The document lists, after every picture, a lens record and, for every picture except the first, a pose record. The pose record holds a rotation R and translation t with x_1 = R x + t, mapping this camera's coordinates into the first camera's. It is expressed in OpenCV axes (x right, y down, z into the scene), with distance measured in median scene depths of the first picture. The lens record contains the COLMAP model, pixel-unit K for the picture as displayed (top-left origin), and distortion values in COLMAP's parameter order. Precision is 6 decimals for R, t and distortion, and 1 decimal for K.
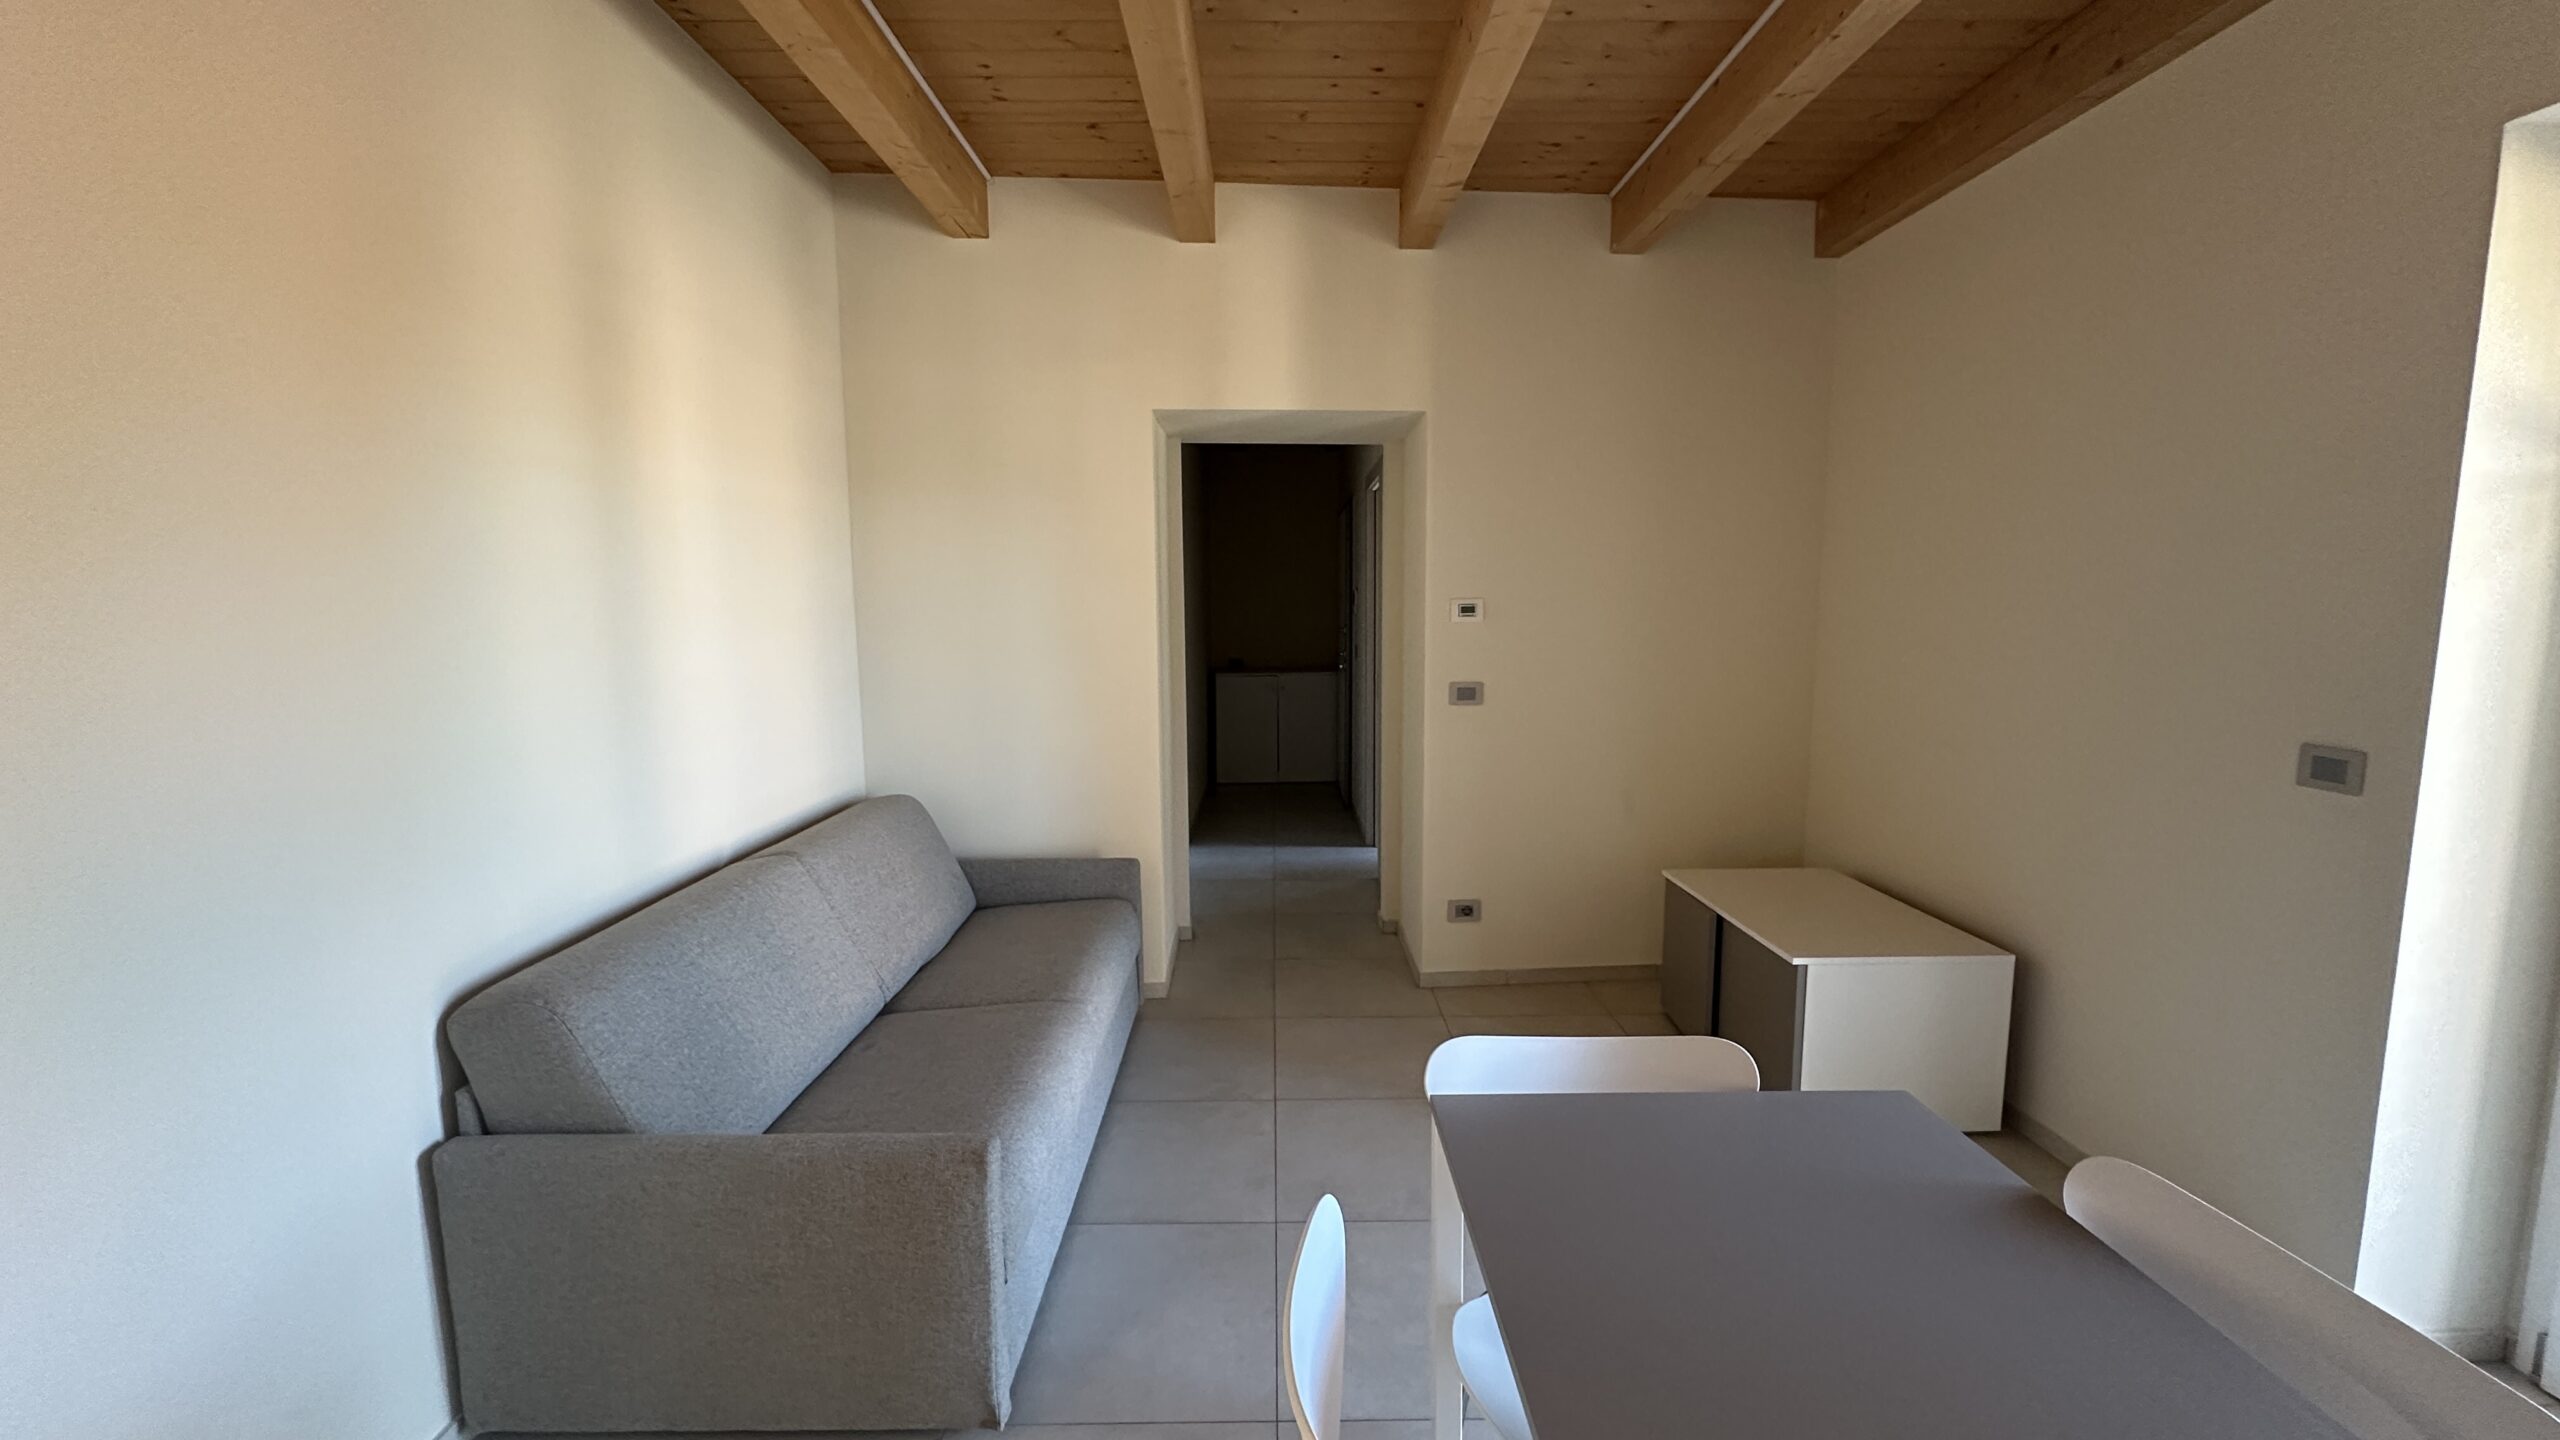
lens RADIAL K [[1013.6, 0, 1314.0], [0, 1013.6, 714.4], [0, 0, 1]] dist [0.000046, 0.000086]
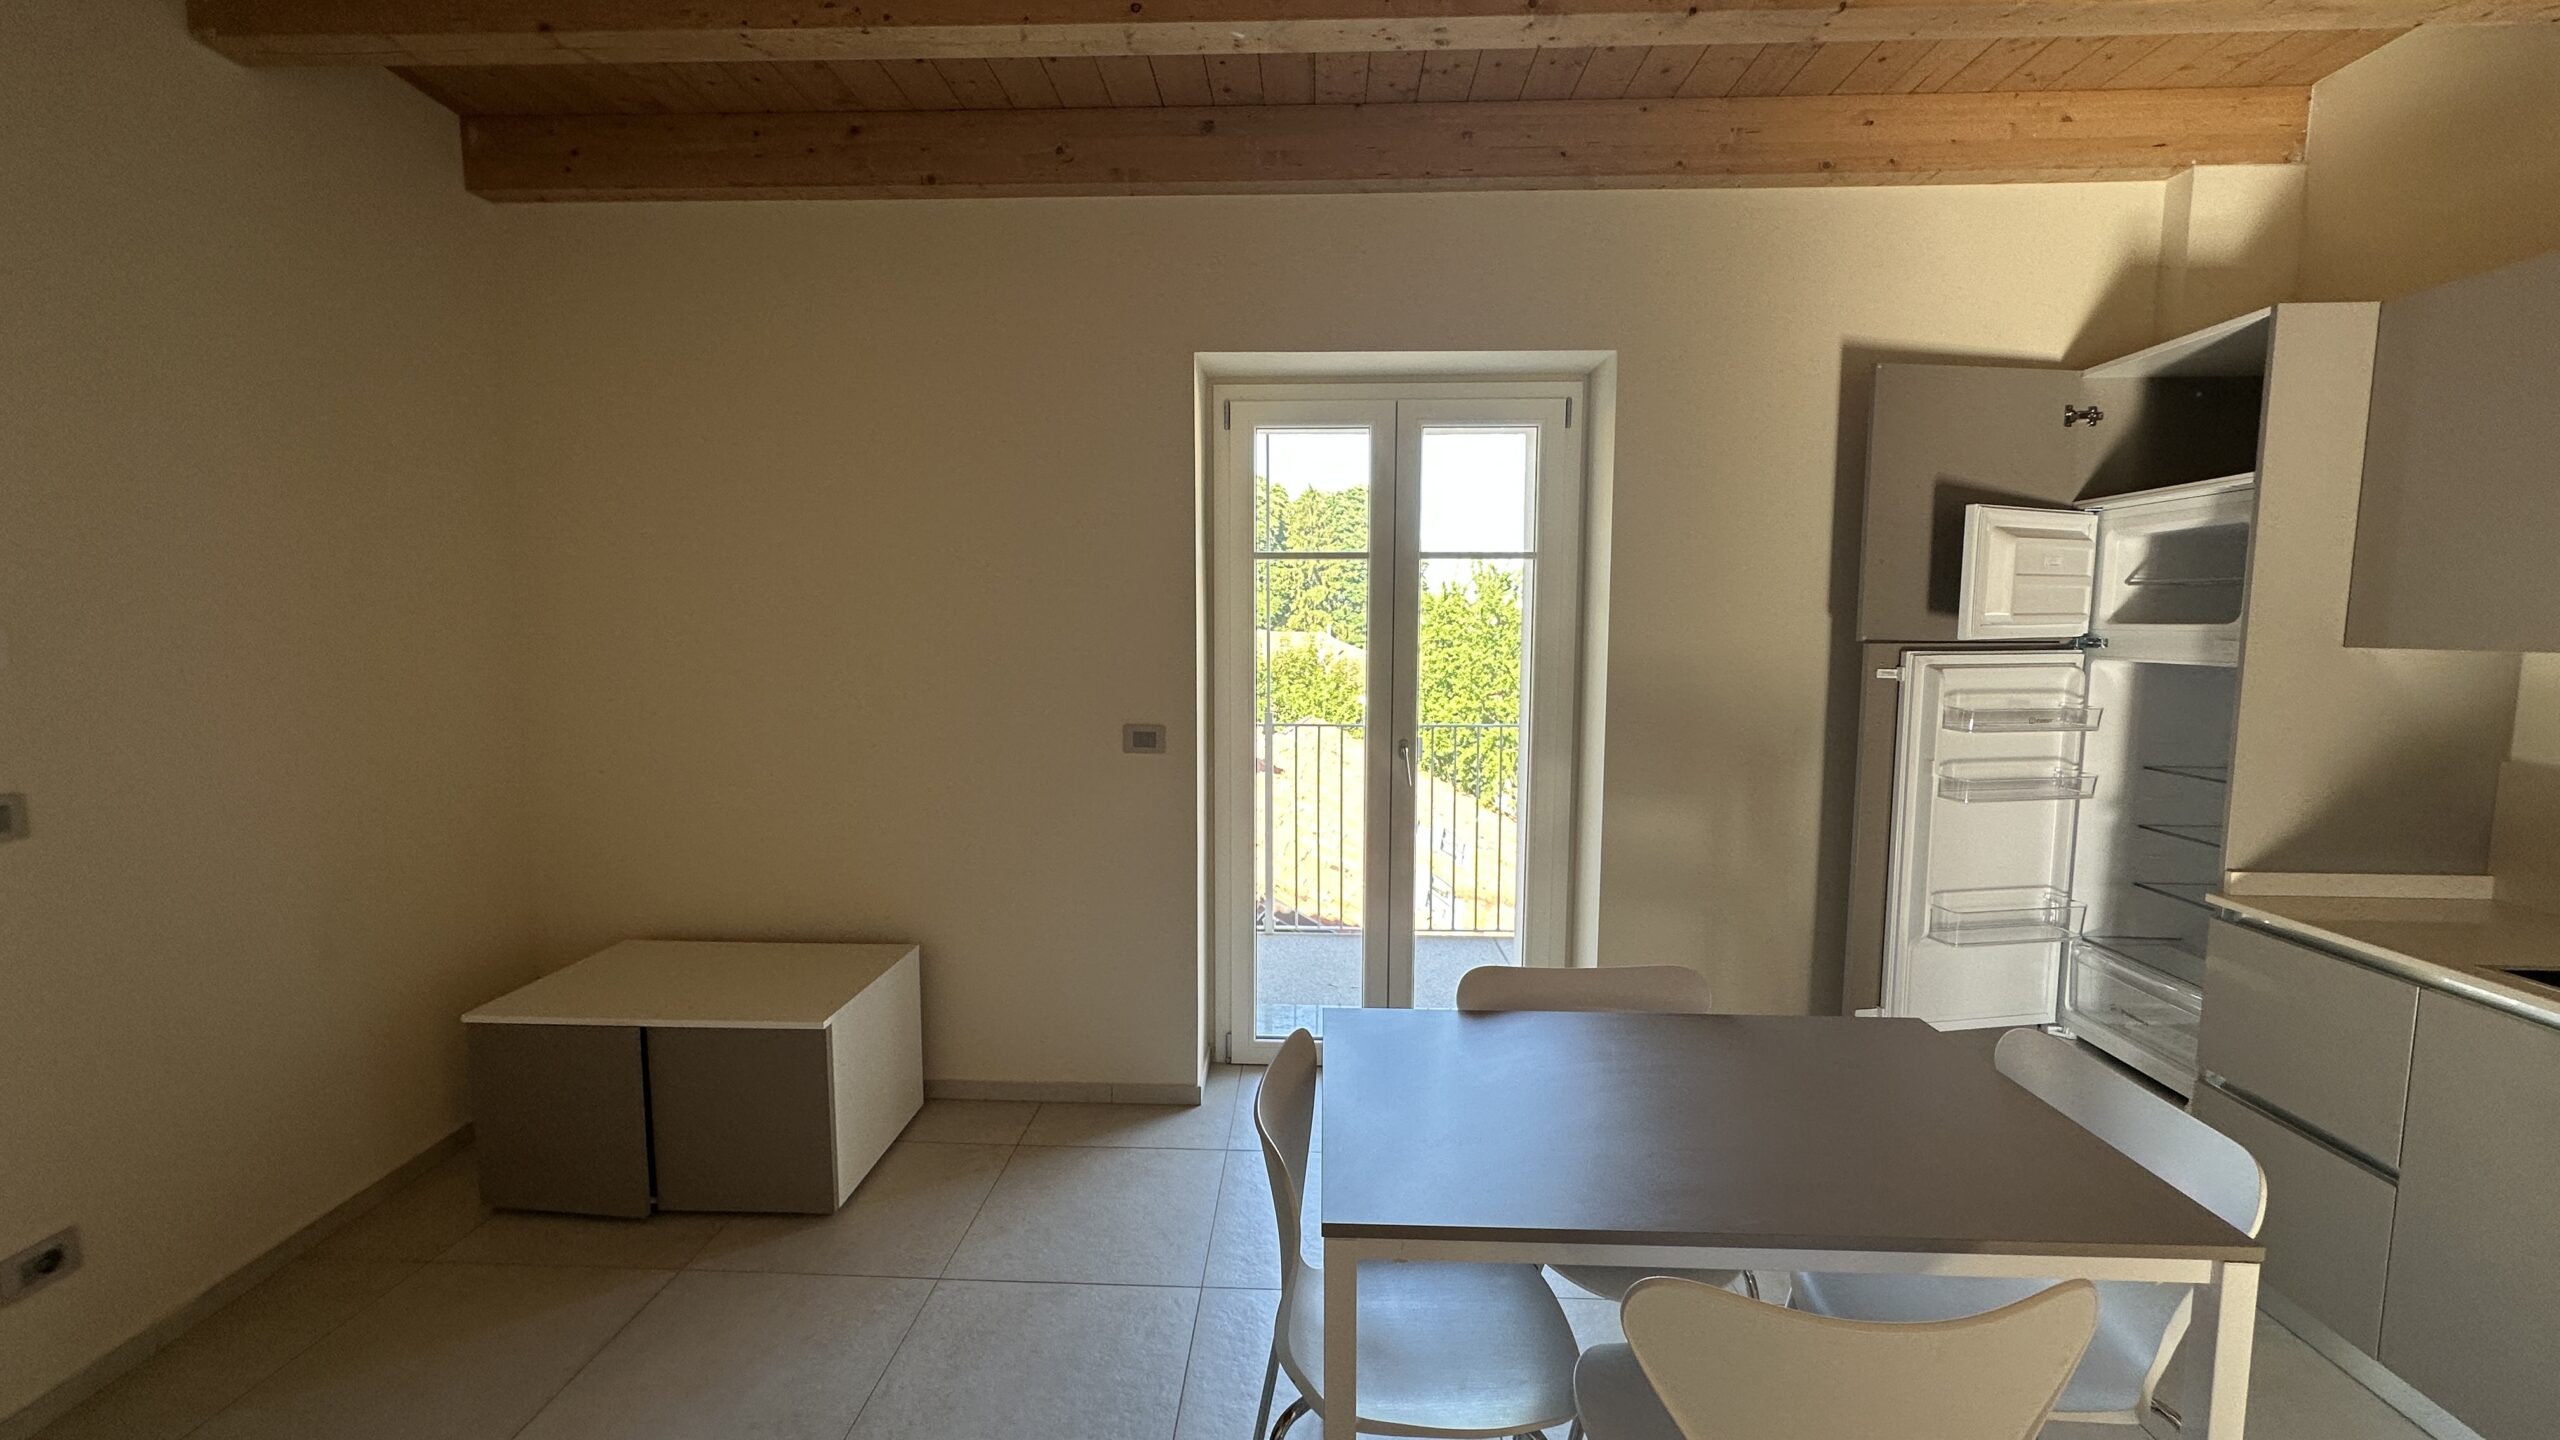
lens RADIAL K [[1026.9, 0, 1282.8], [0, 1026.9, 725.6], [0, 0, 1]] dist [-0.000585, -0.000292]
pose [[0.079551, -0.087591, 0.992975, -0.325219], [0.111732, 0.990638, 0.078433, -0.040469], [-0.990549, 0.104707, 0.088593, 0.415725]]
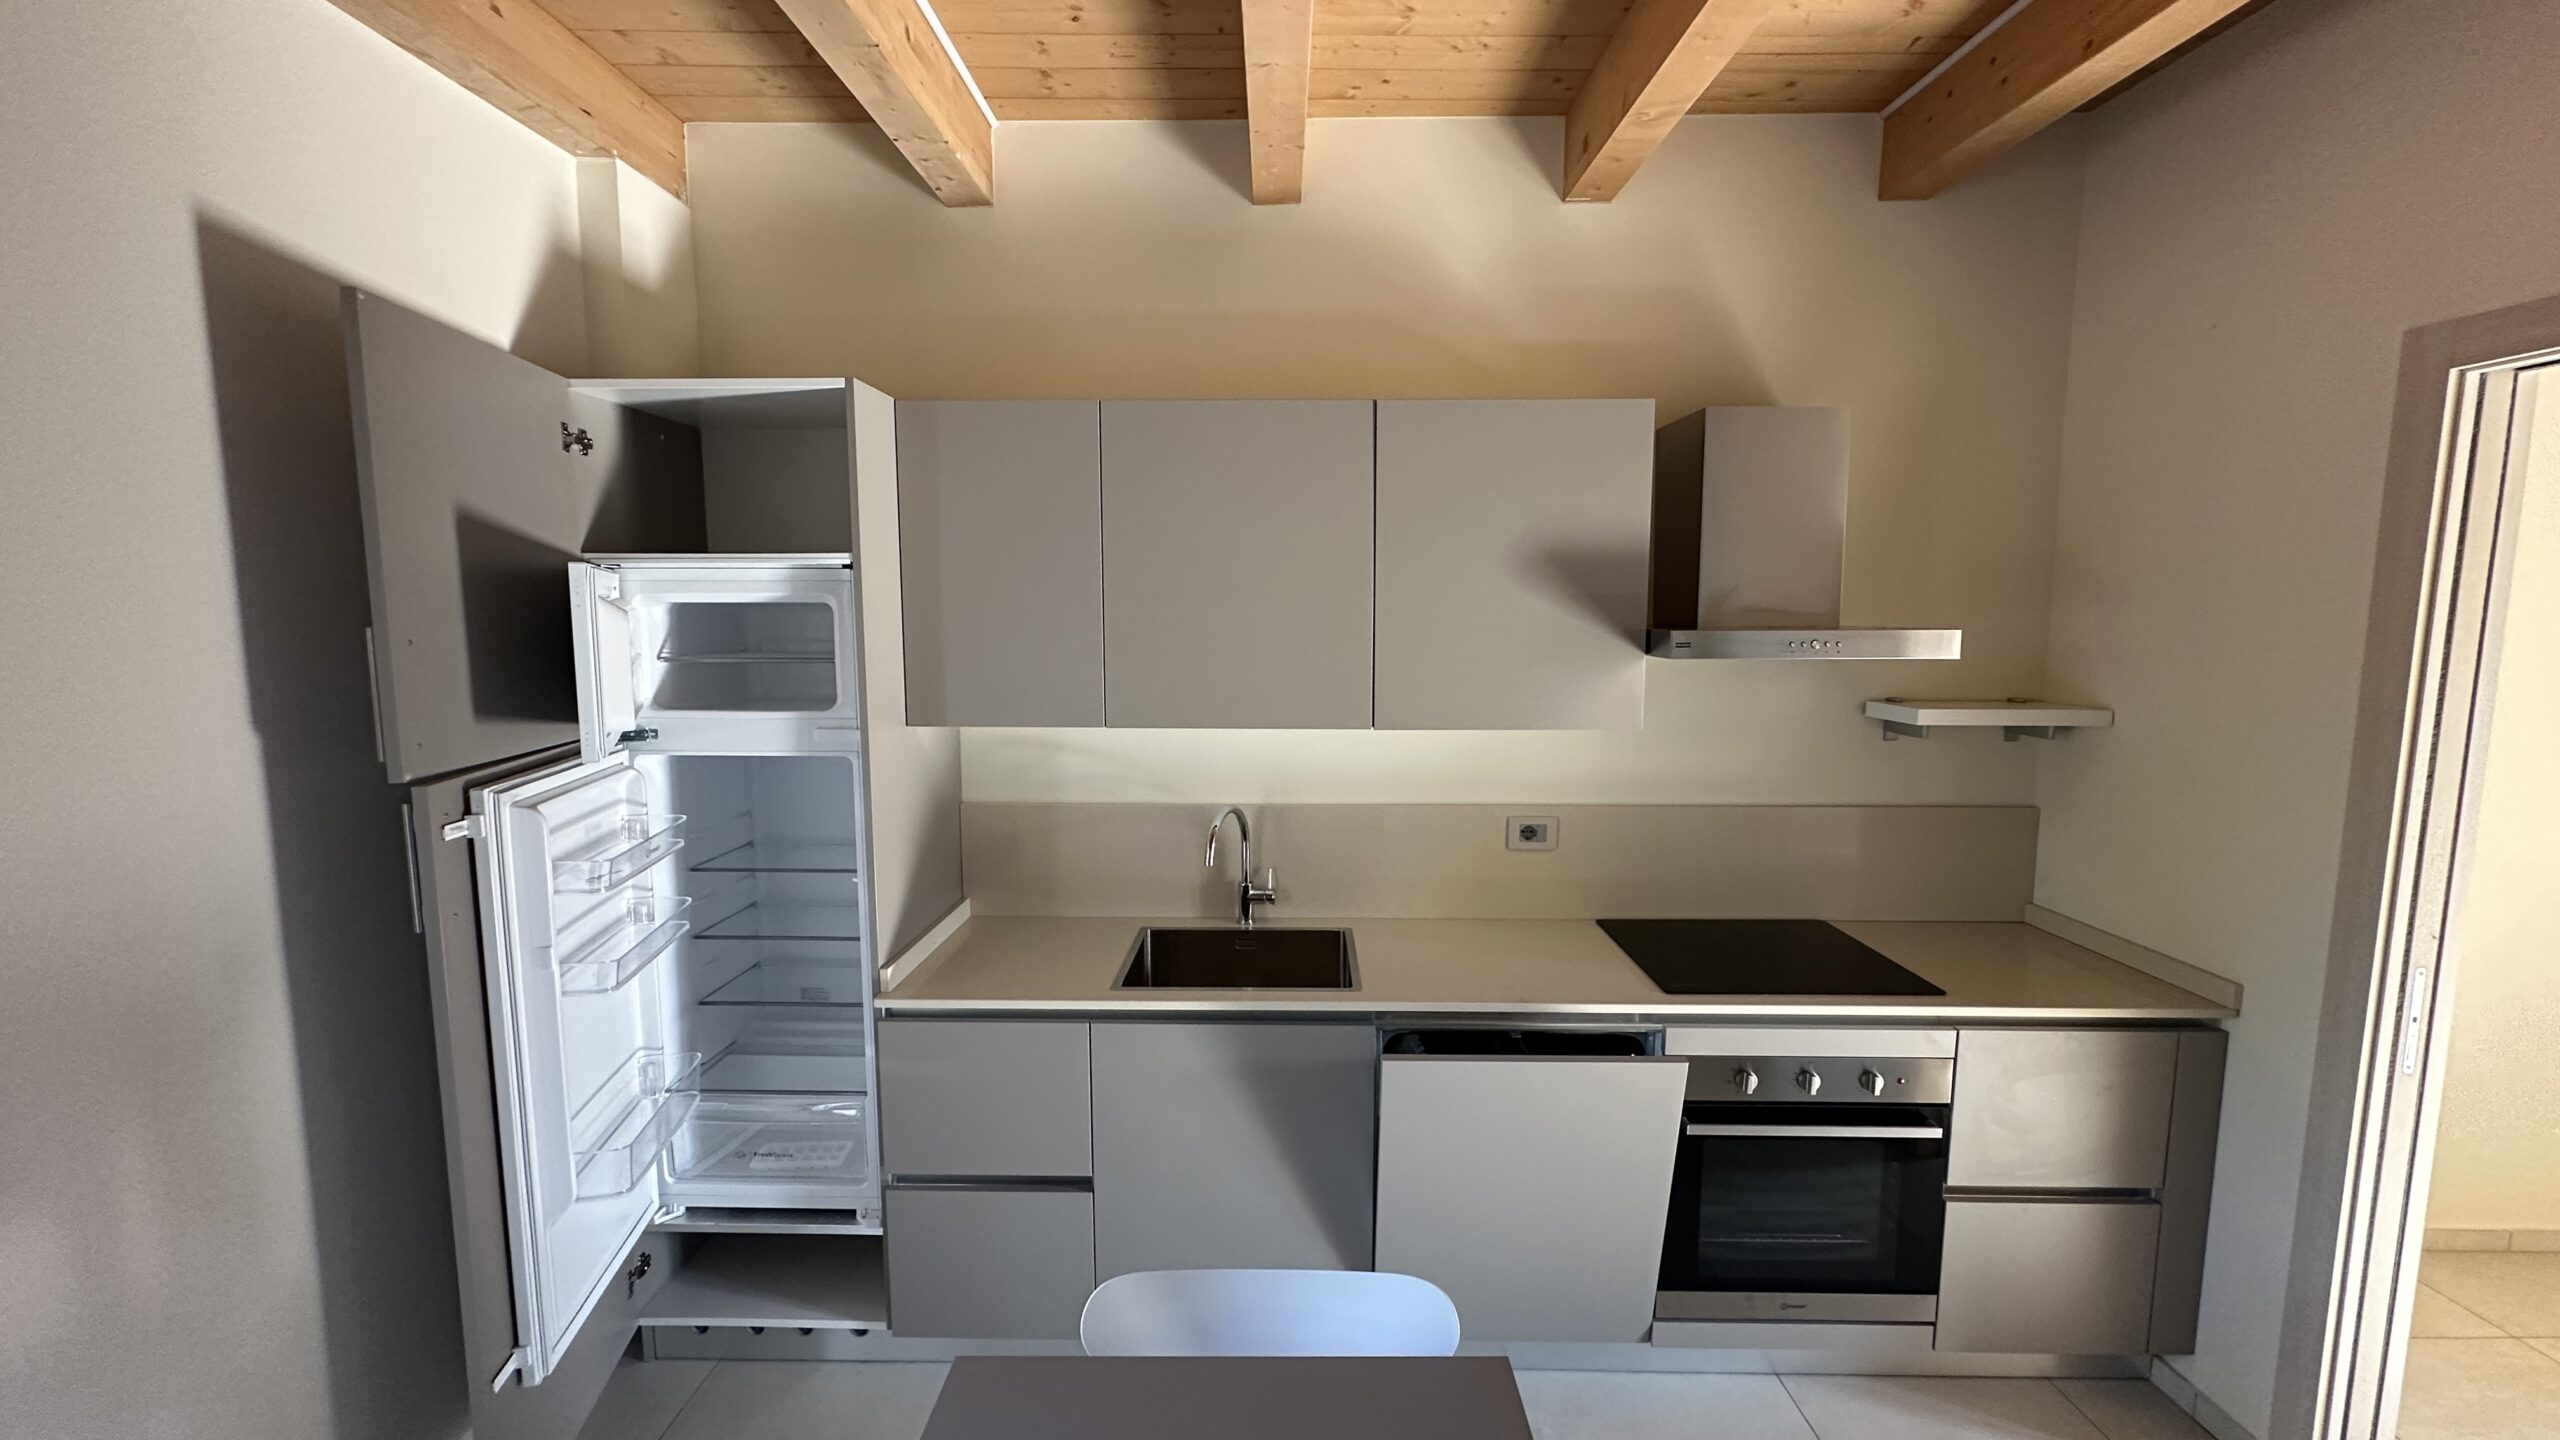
lens RADIAL K [[1026.9, 0, 1282.8], [0, 1026.9, 725.6], [0, 0, 1]] dist [-0.000585, -0.000292]
pose [[-0.999232, 0.007813, 0.038397, 0.158887], [0.016292, 0.974047, 0.225758, -0.123140], [-0.035637, 0.226210, -0.973426, 0.461004]]
